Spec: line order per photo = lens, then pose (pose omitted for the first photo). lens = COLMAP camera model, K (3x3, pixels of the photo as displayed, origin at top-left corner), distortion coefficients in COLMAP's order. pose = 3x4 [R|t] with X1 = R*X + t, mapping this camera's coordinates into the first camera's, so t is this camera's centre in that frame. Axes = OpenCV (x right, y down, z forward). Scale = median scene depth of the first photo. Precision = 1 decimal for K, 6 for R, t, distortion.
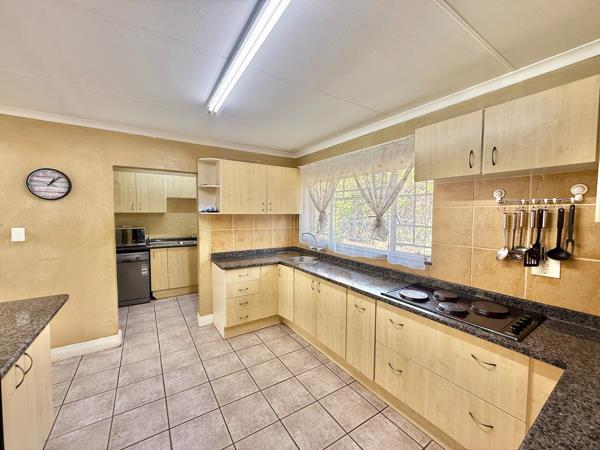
lens RADIAL K [[240.3, 0, 300.0], [0, 240.3, 225.0], [0, 0, 1]] dist [-0.001014, -0.000122]
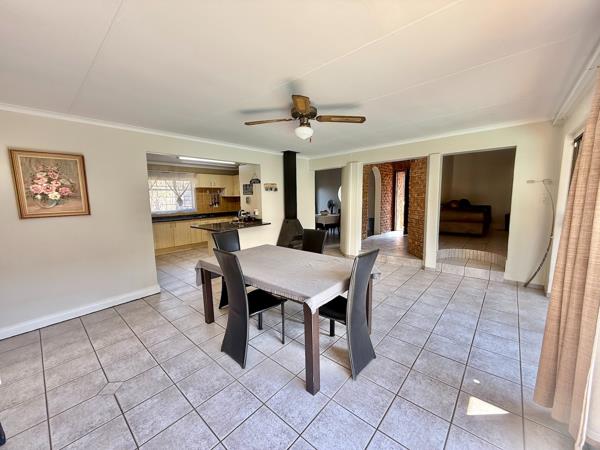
lens RADIAL K [[240.3, 0, 300.0], [0, 240.3, 225.0], [0, 0, 1]] dist [-0.001014, -0.000122]
pose [[-0.275677, -0.111286, 0.954787, -8.293685], [0.063271, 0.989021, 0.133544, -0.001480], [-0.959166, 0.097225, -0.265609, 1.177272]]
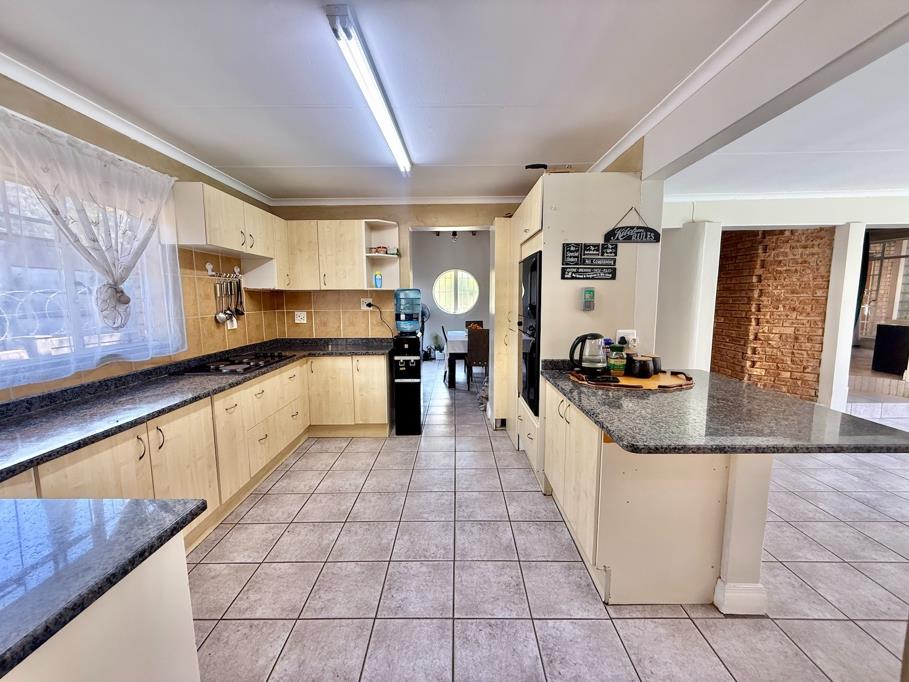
lens RADIAL K [[364.1, 0, 454.5], [0, 364.1, 341.0], [0, 0, 1]] dist [-0.001014, -0.000122]
pose [[-0.836274, -0.065068, 0.544438, -2.238231], [0.026730, 0.986915, 0.159008, -0.050122], [-0.547660, 0.147527, -0.823592, 3.663354]]
